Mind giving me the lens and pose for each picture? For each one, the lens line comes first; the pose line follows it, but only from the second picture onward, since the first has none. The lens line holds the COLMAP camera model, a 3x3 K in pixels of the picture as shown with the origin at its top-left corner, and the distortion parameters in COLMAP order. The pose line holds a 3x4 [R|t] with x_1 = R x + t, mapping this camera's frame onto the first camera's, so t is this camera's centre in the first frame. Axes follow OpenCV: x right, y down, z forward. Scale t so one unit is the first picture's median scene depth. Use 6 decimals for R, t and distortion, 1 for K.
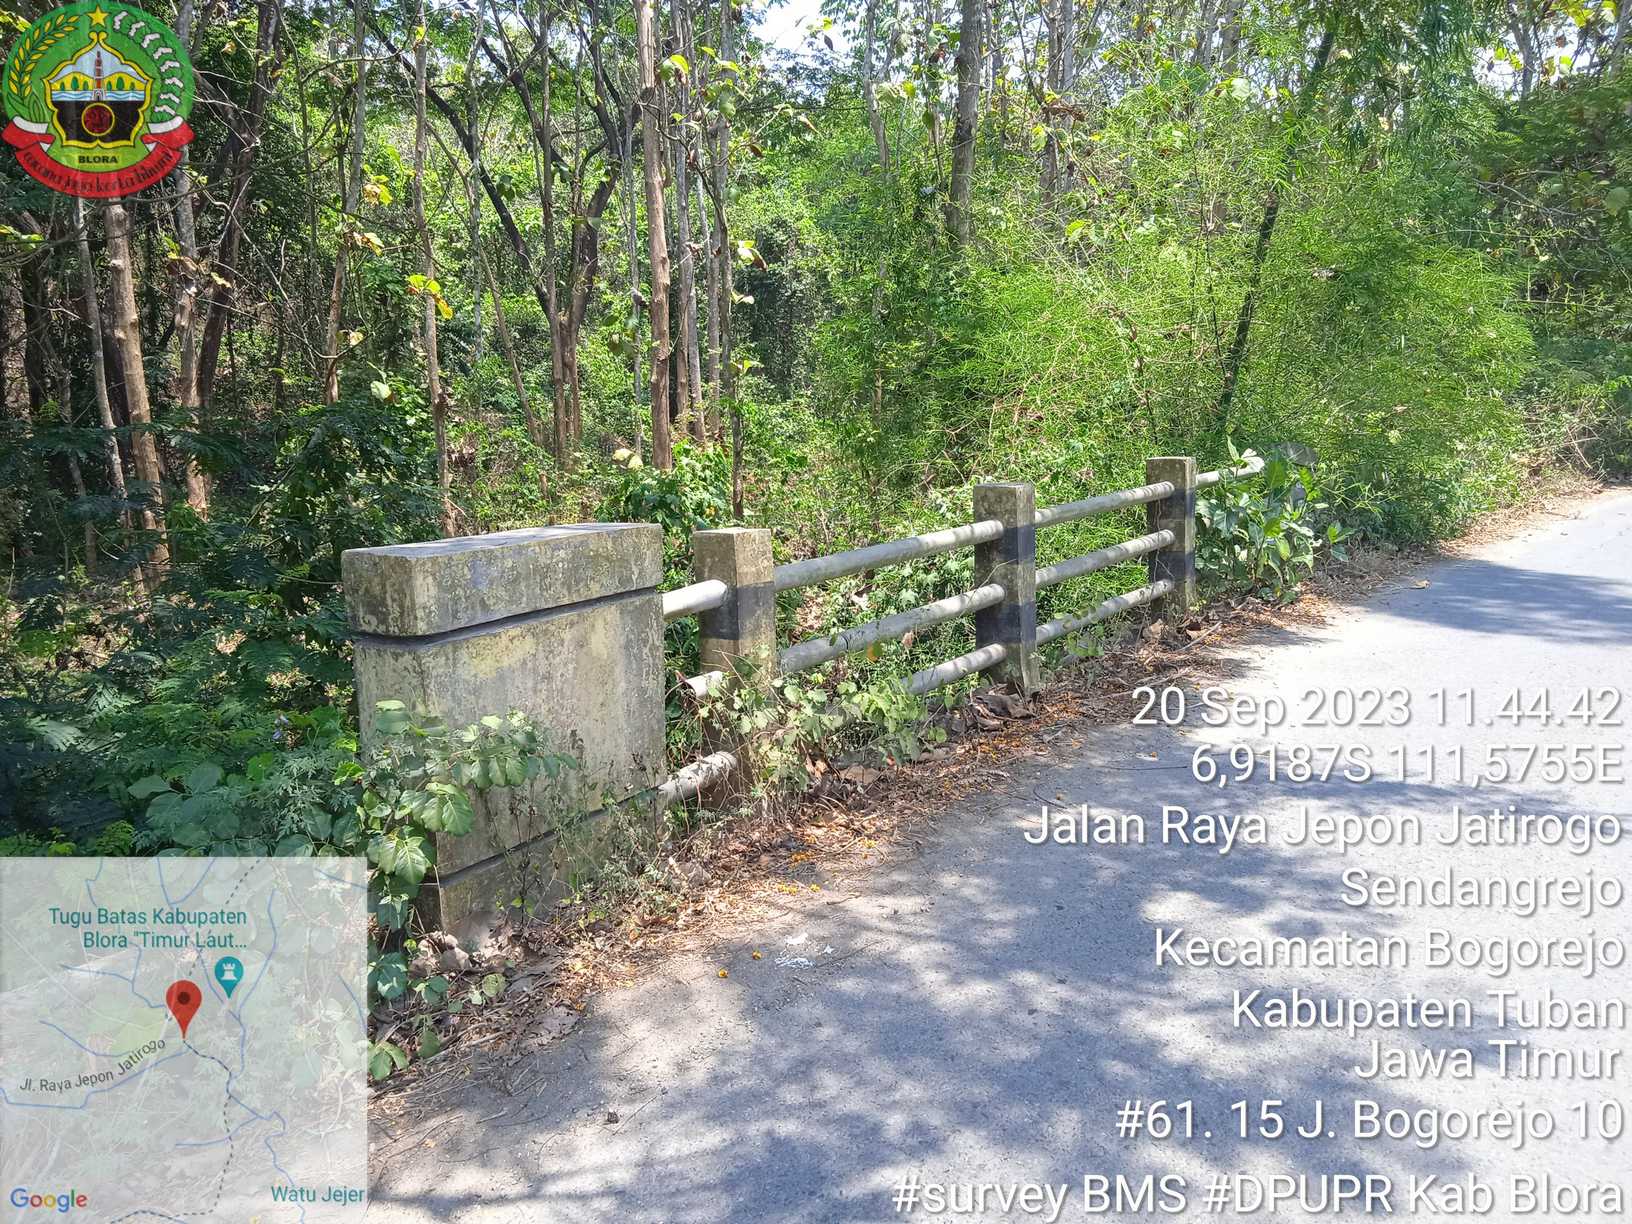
lens RADIAL K [[1353.8, 0, 819.4], [0, 1353.8, 619.9], [0, 0, 1]] dist [0.059122, -0.058113]
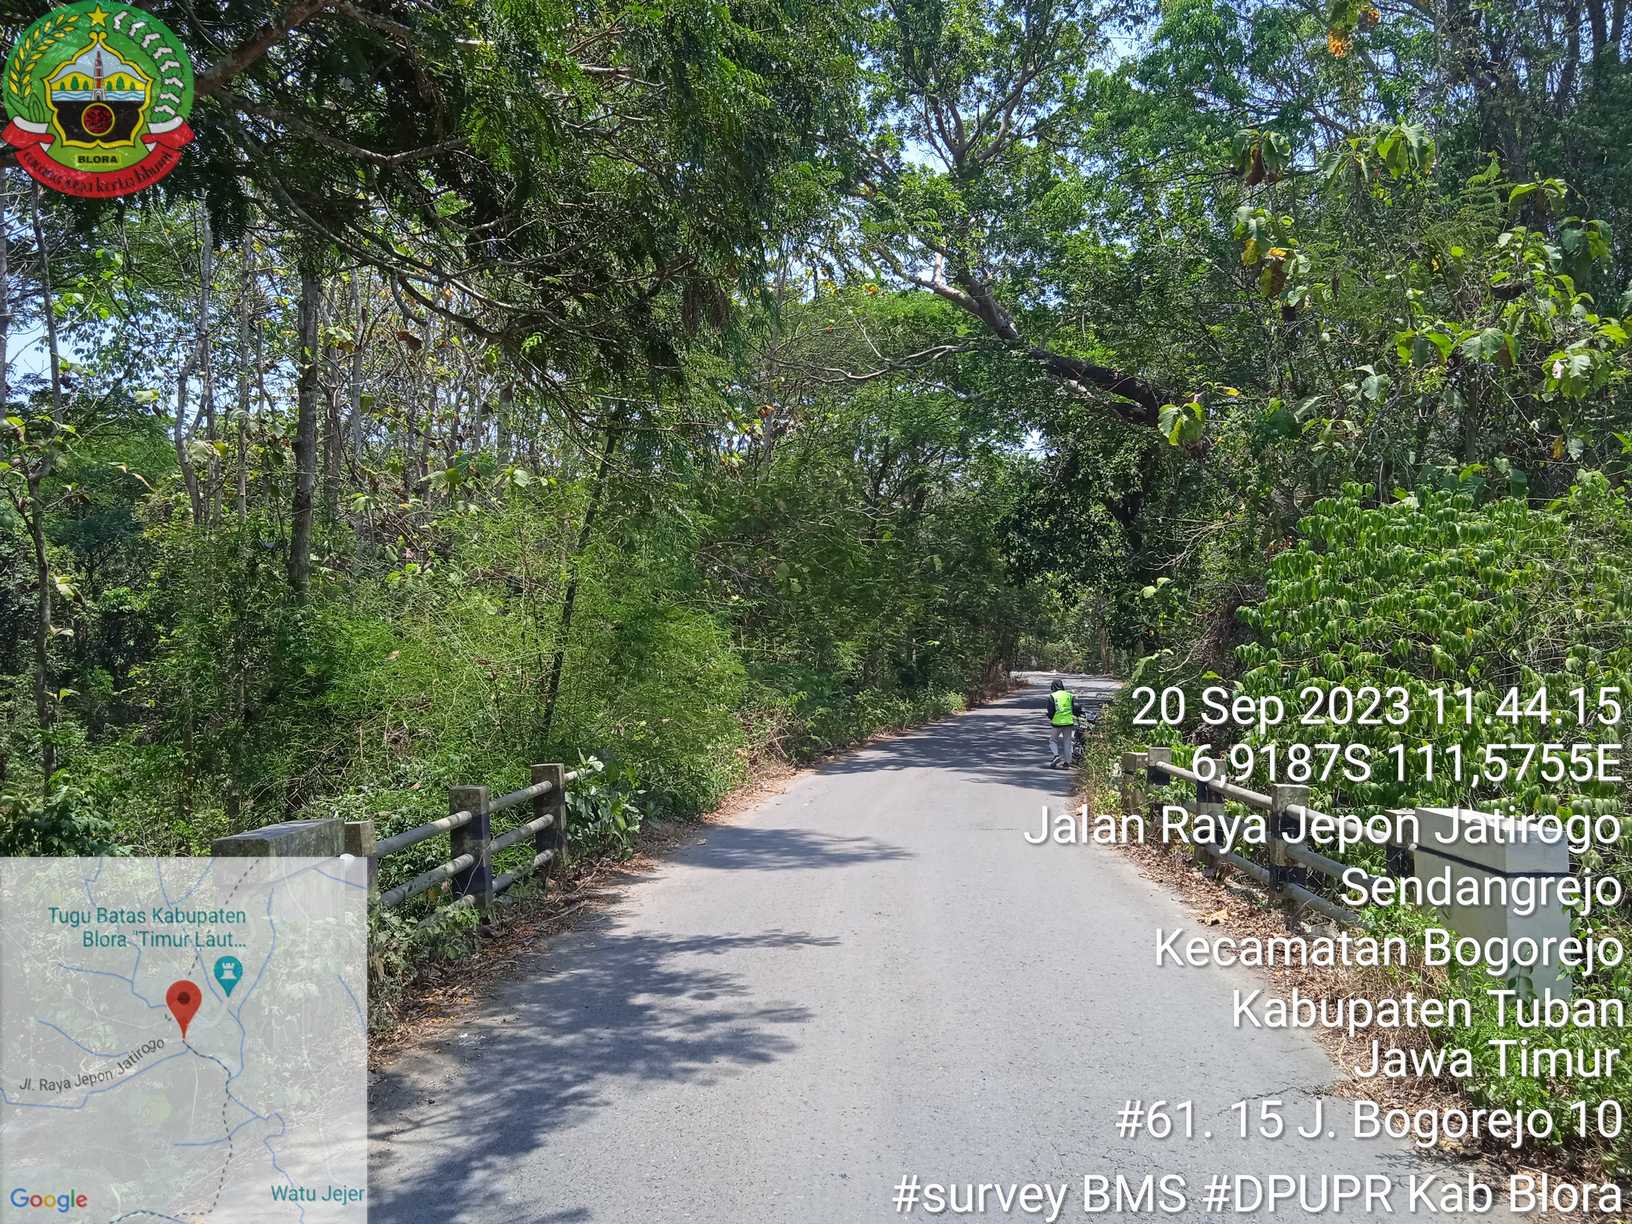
lens RADIAL K [[1353.8, 0, 819.4], [0, 1353.8, 619.9], [0, 0, 1]] dist [0.059122, -0.058113]
pose [[0.856644, 0.006316, 0.515870, -0.253327], [0.107870, 0.975631, -0.191072, 0.040746], [-0.504505, 0.219328, 0.835087, -0.412203]]
